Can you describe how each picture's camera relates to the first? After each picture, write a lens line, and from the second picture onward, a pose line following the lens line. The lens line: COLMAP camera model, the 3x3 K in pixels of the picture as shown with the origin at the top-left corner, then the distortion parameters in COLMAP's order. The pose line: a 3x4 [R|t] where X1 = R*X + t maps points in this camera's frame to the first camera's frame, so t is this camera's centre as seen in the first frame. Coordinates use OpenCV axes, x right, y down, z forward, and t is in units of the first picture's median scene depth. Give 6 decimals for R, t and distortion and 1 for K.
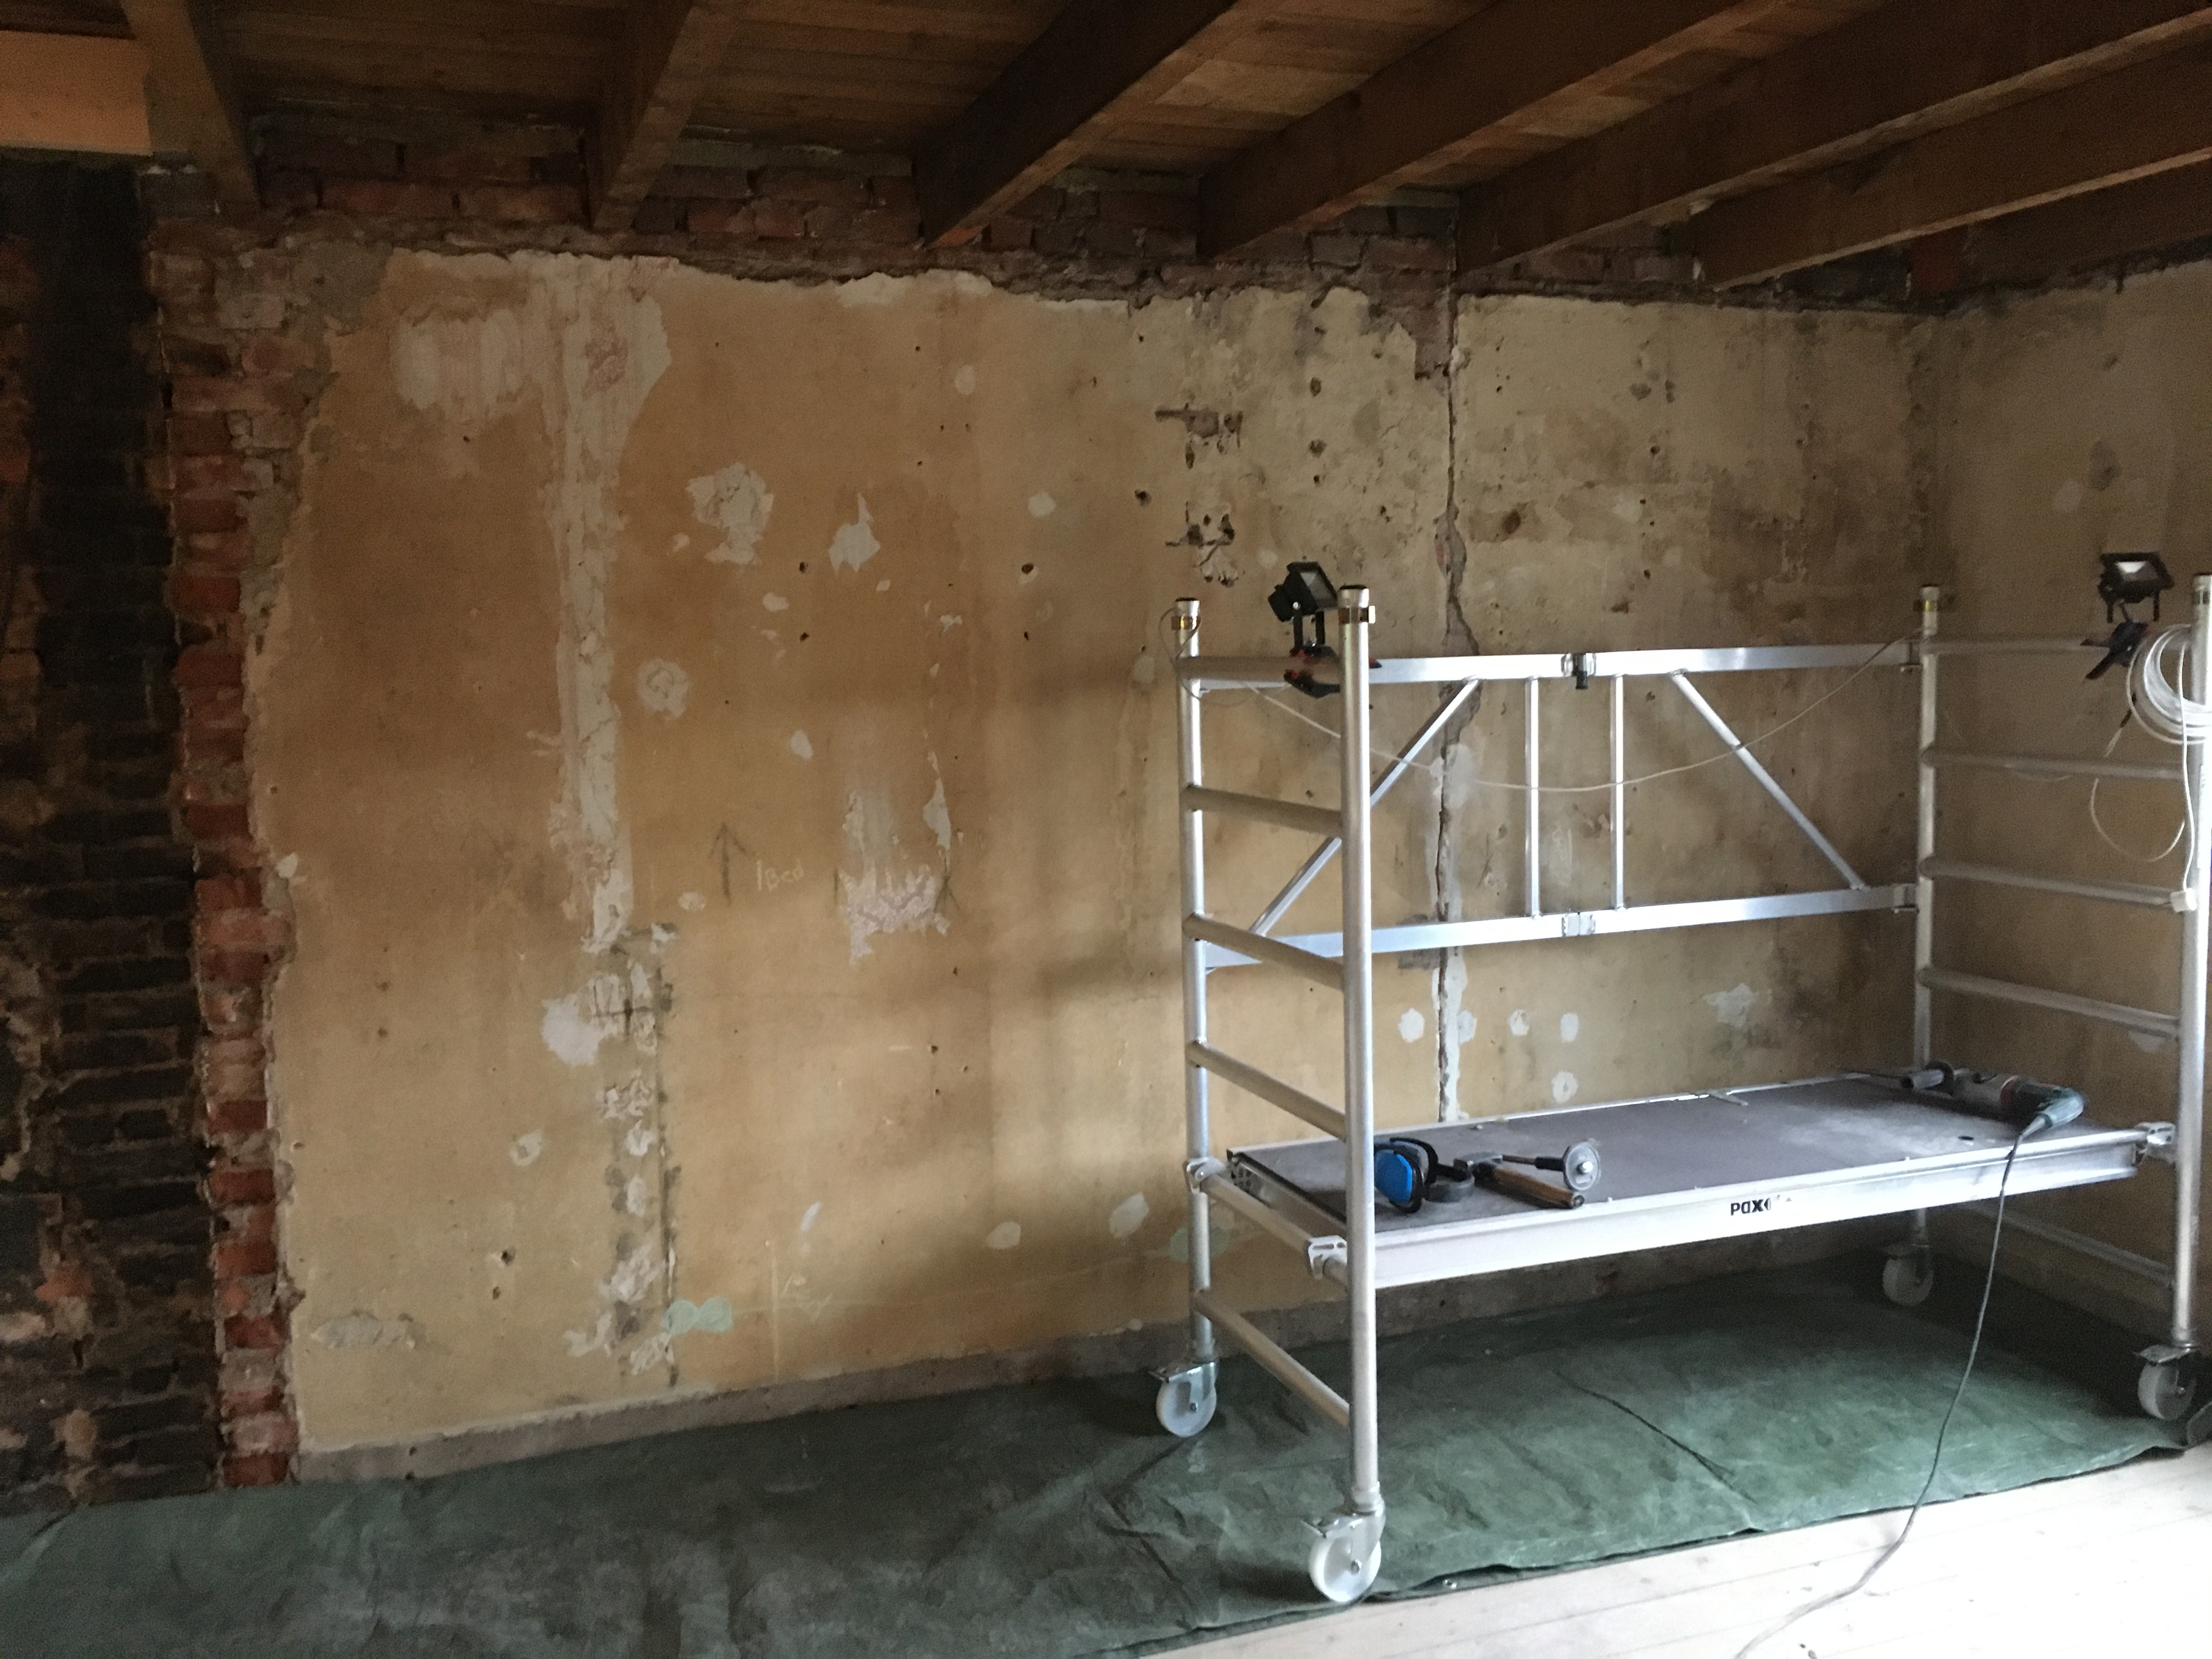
lens RADIAL K [[1832.6, 0, 1099.6], [0, 1832.6, 837.3], [0, 0, 1]] dist [0.062379, -0.102056]
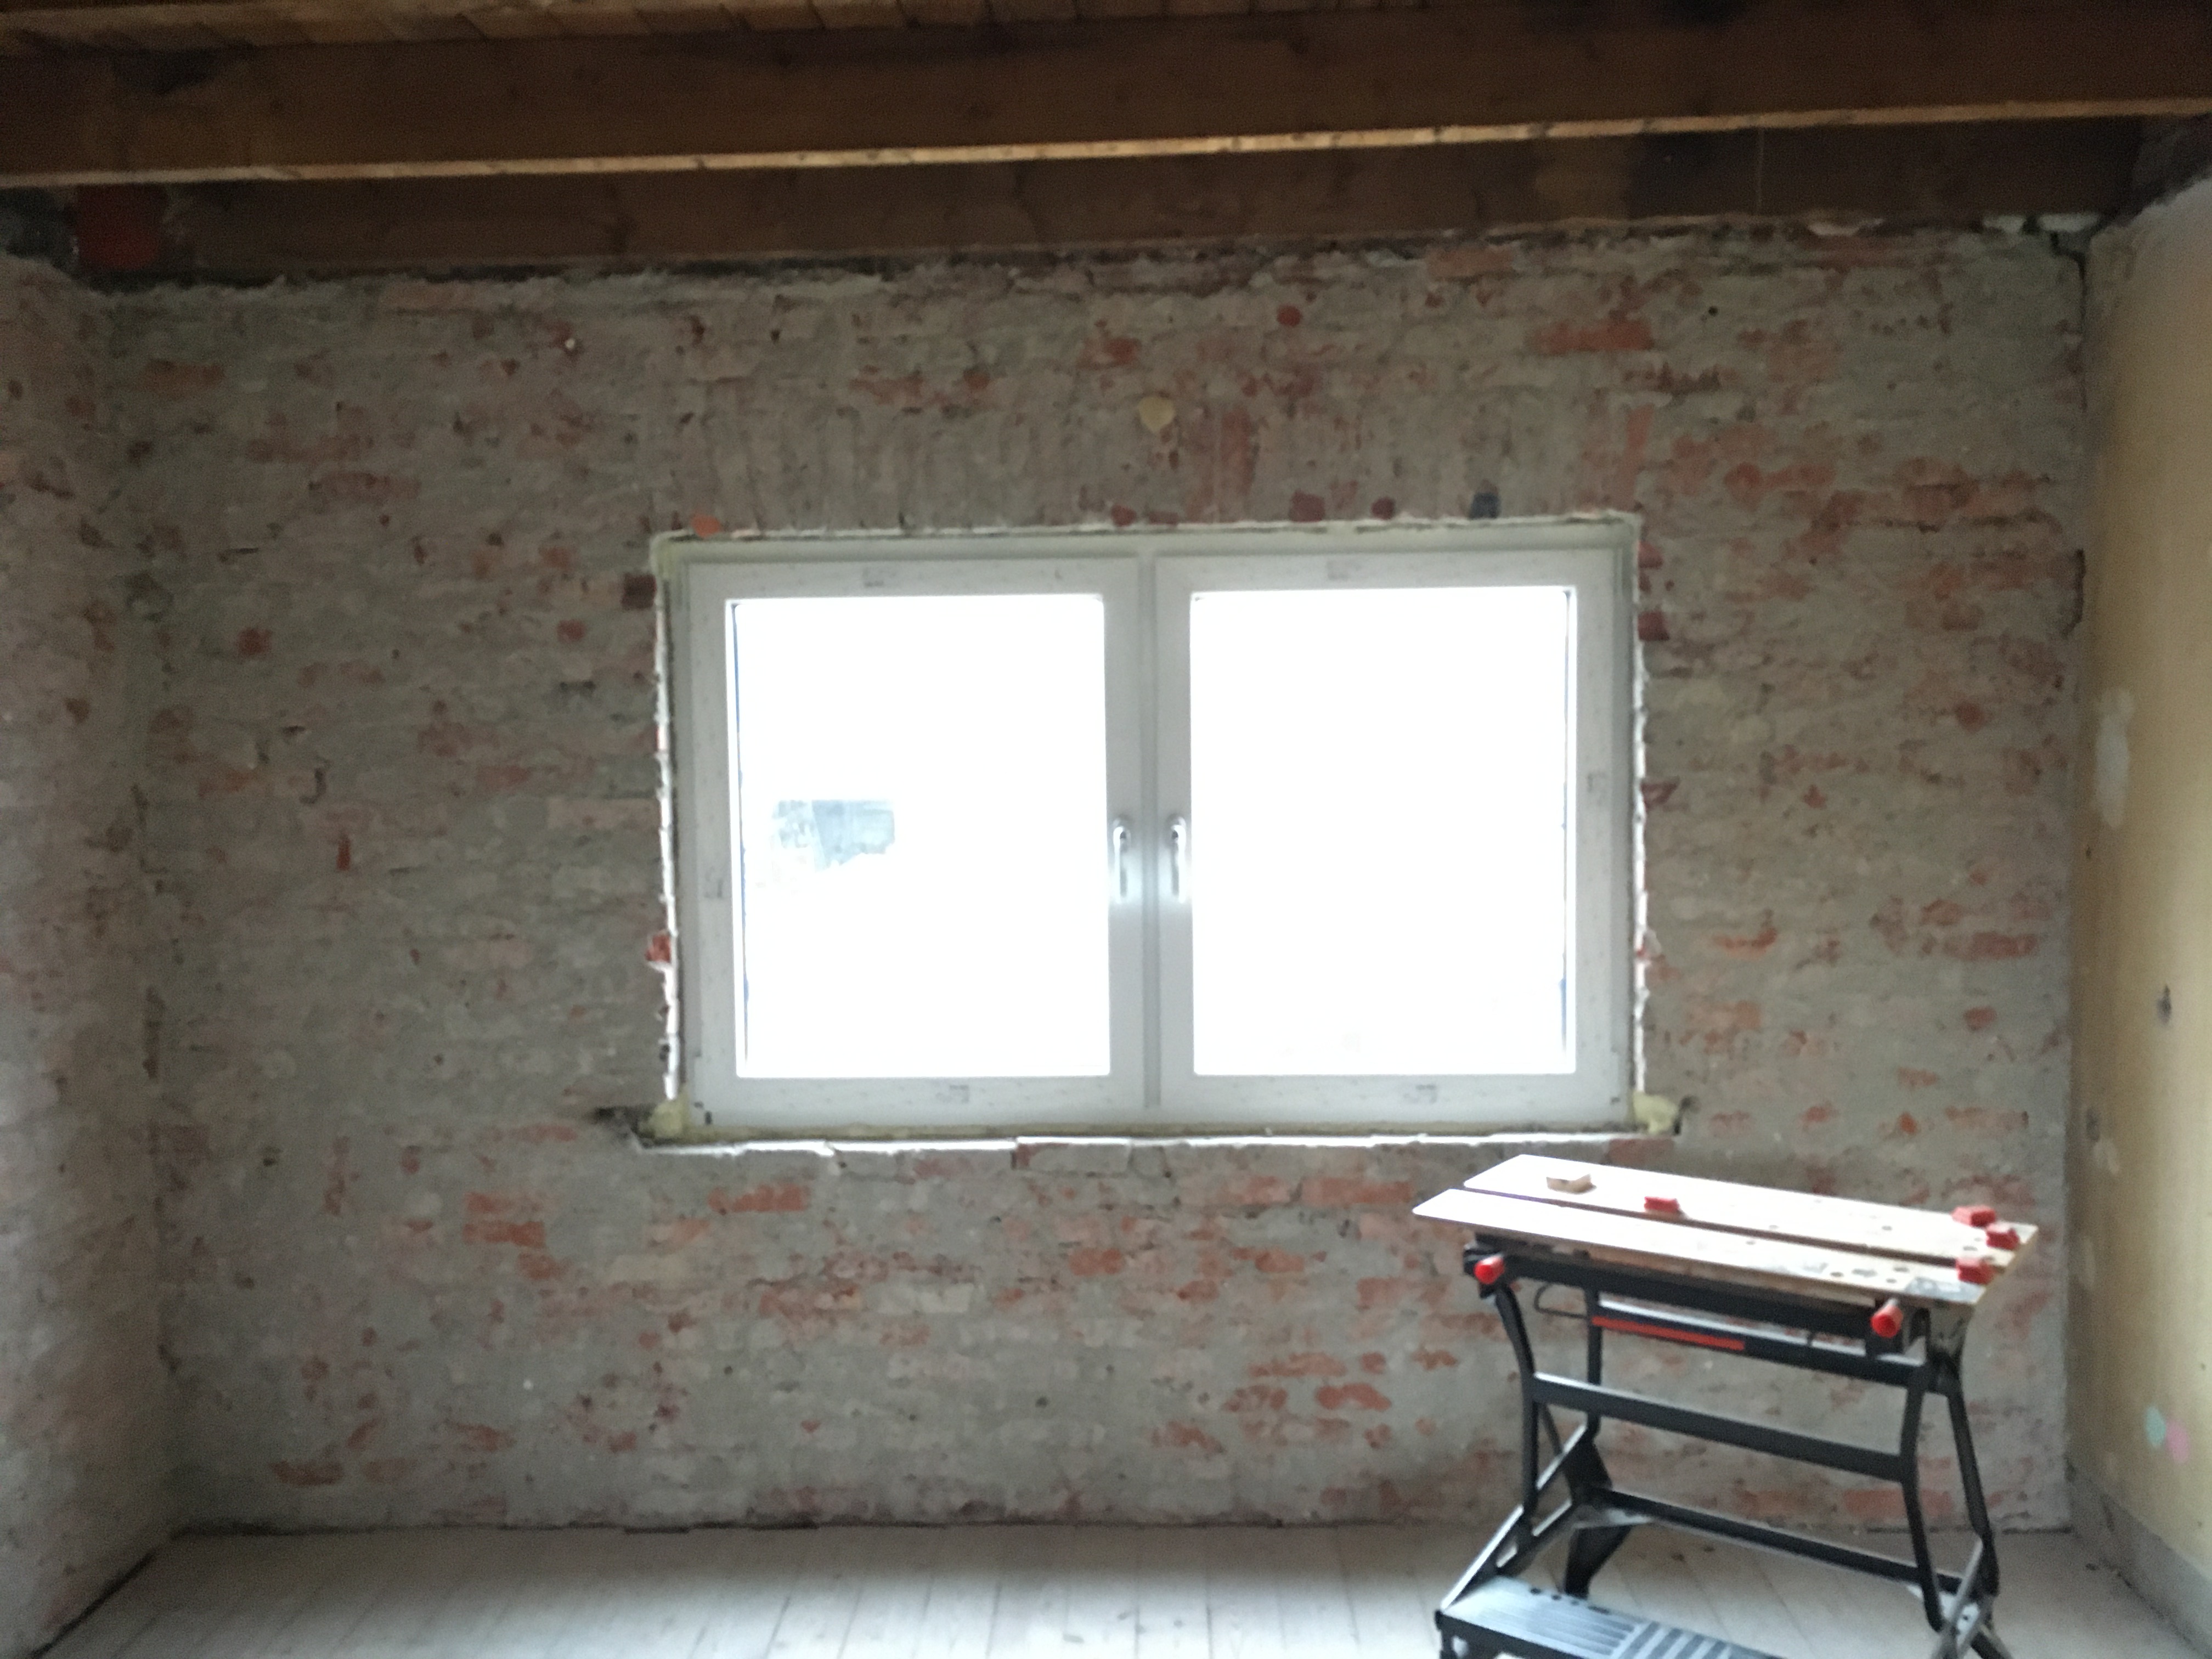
lens RADIAL K [[1832.6, 0, 1094.1], [0, 1832.6, 835.3], [0, 0, 1]] dist [0.062379, -0.102056]
pose [[0.361691, -0.057084, 0.930549, -0.167023], [0.115304, 0.993200, 0.016110, -0.033809], [-0.925140, 0.101469, 0.365814, 0.472768]]
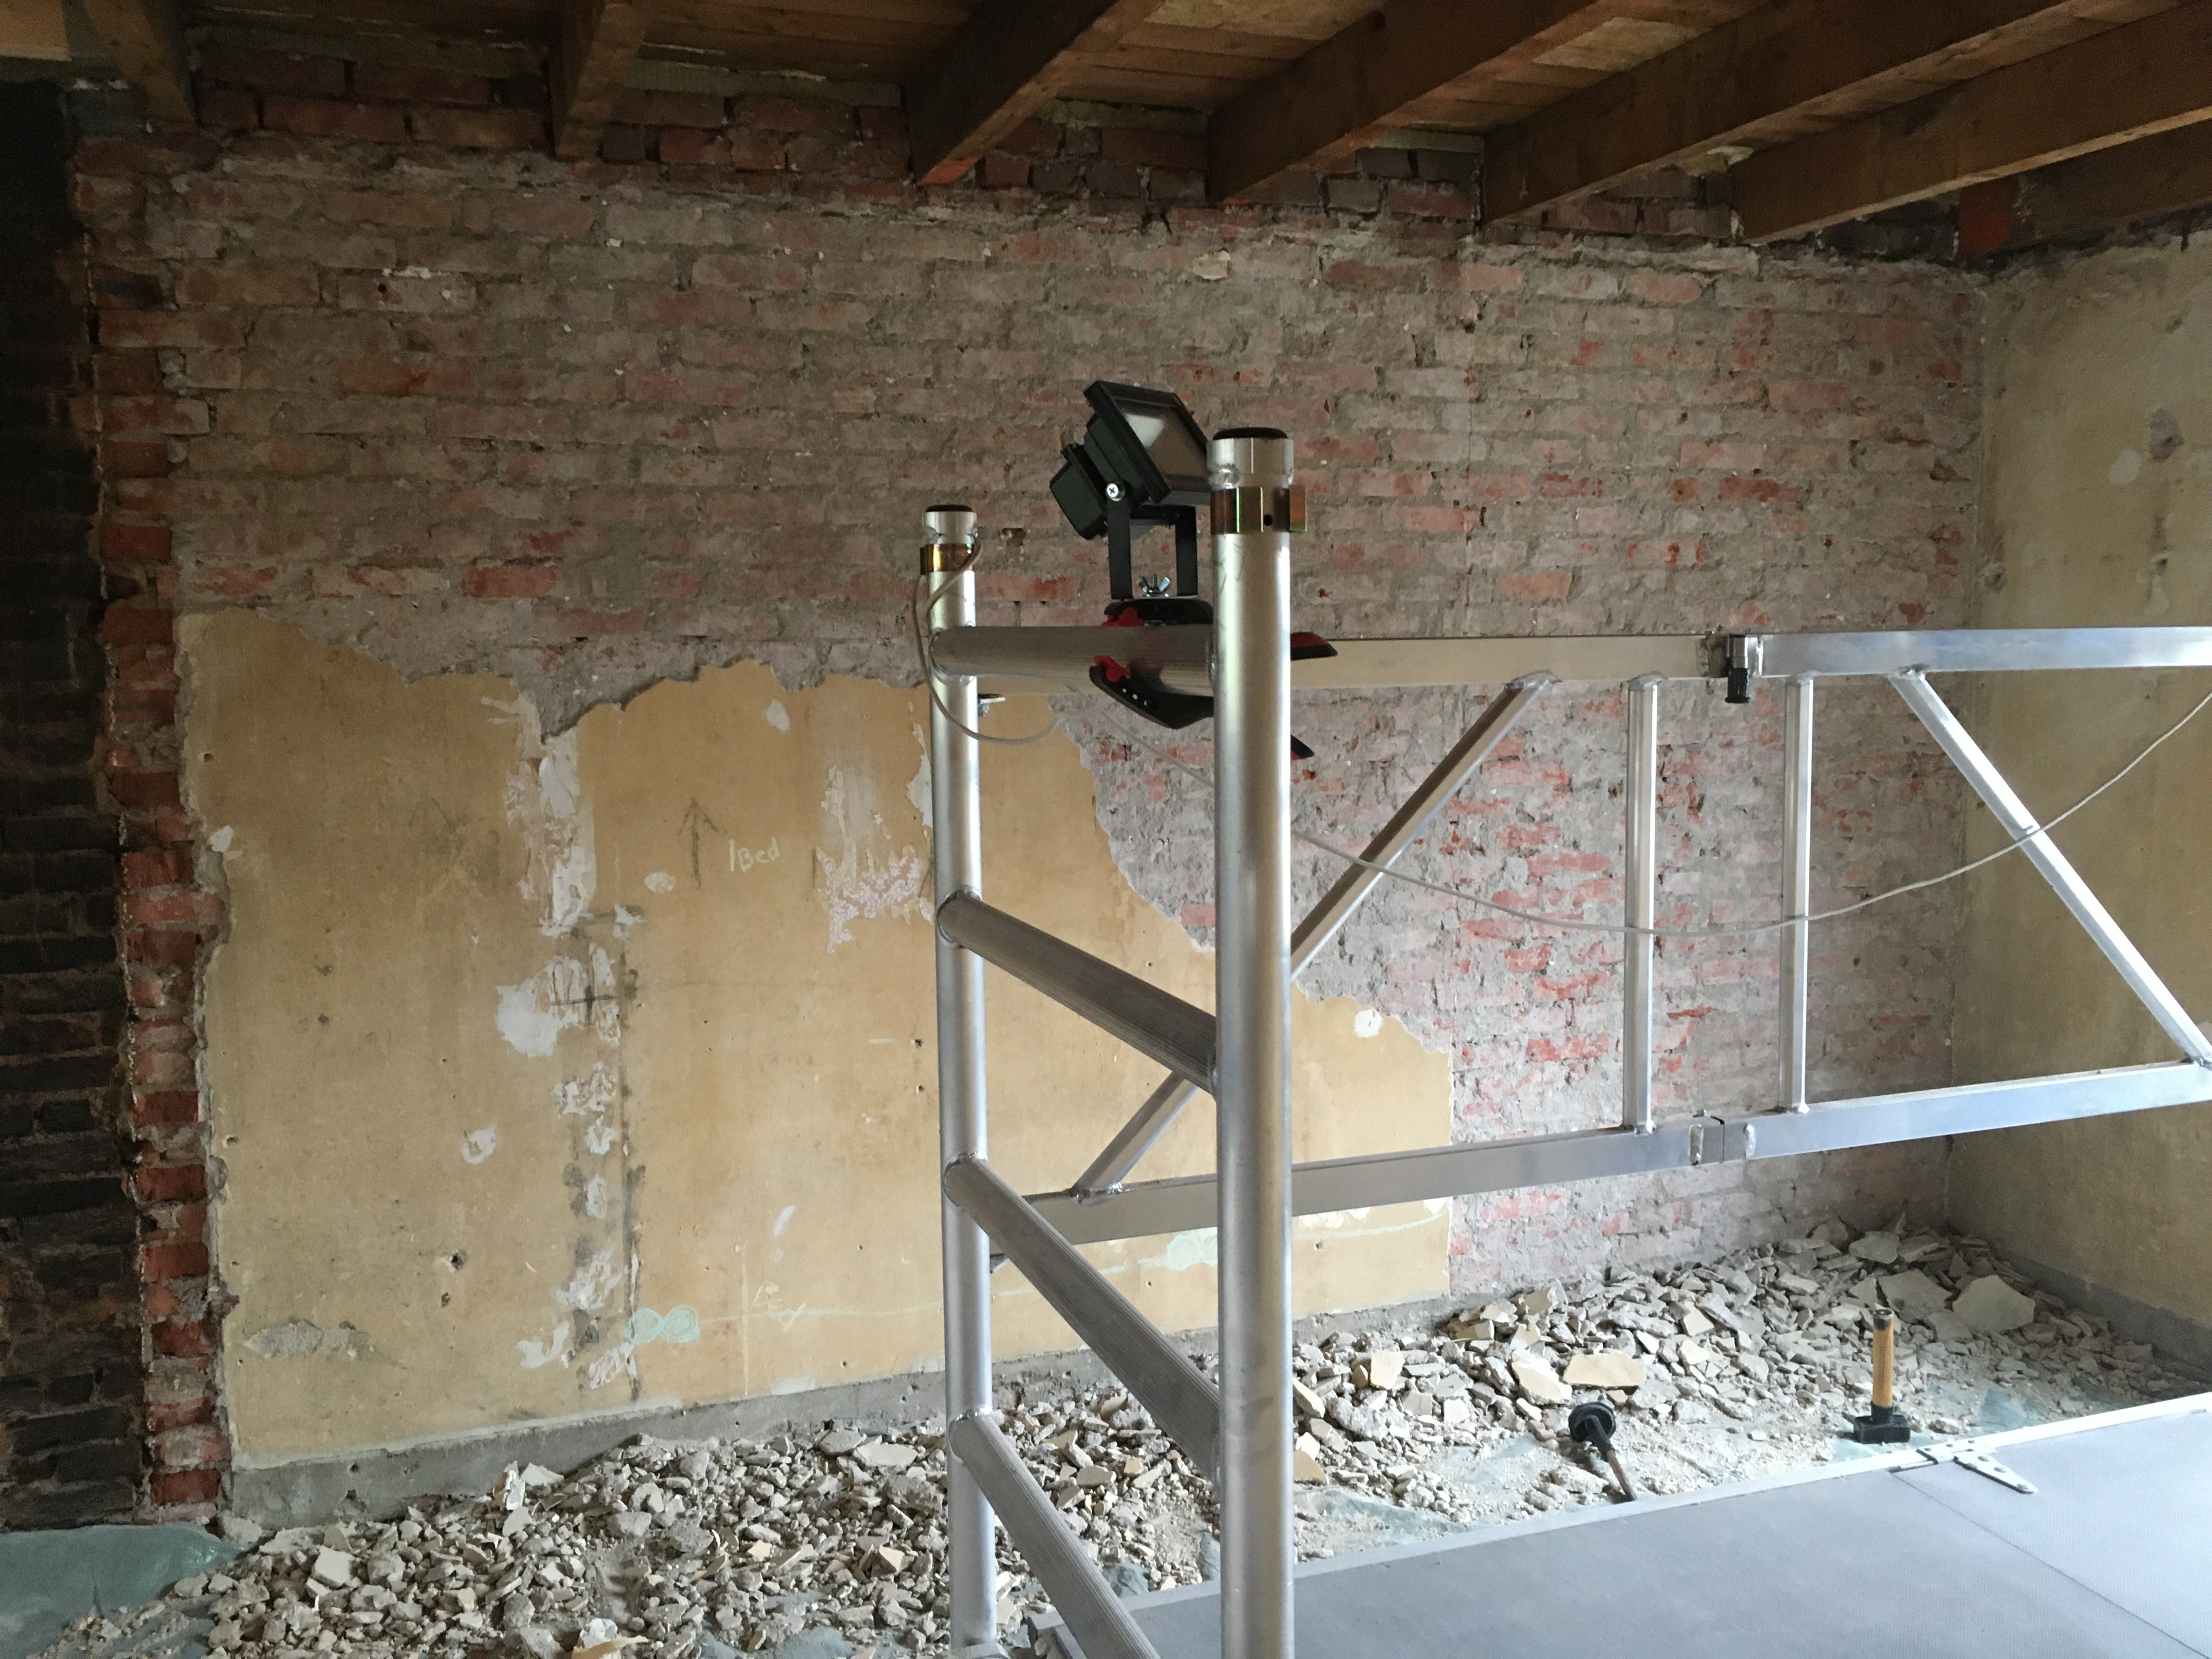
lens RADIAL K [[1832.6, 0, 1094.1], [0, 1832.6, 840.0], [0, 0, 1]] dist [0.062379, -0.102056]
pose [[0.999961, 0.008689, 0.001457, -0.002371], [-0.008694, 0.999956, 0.003535, 0.008669], [-0.001427, -0.003547, 0.999993, 0.068937]]
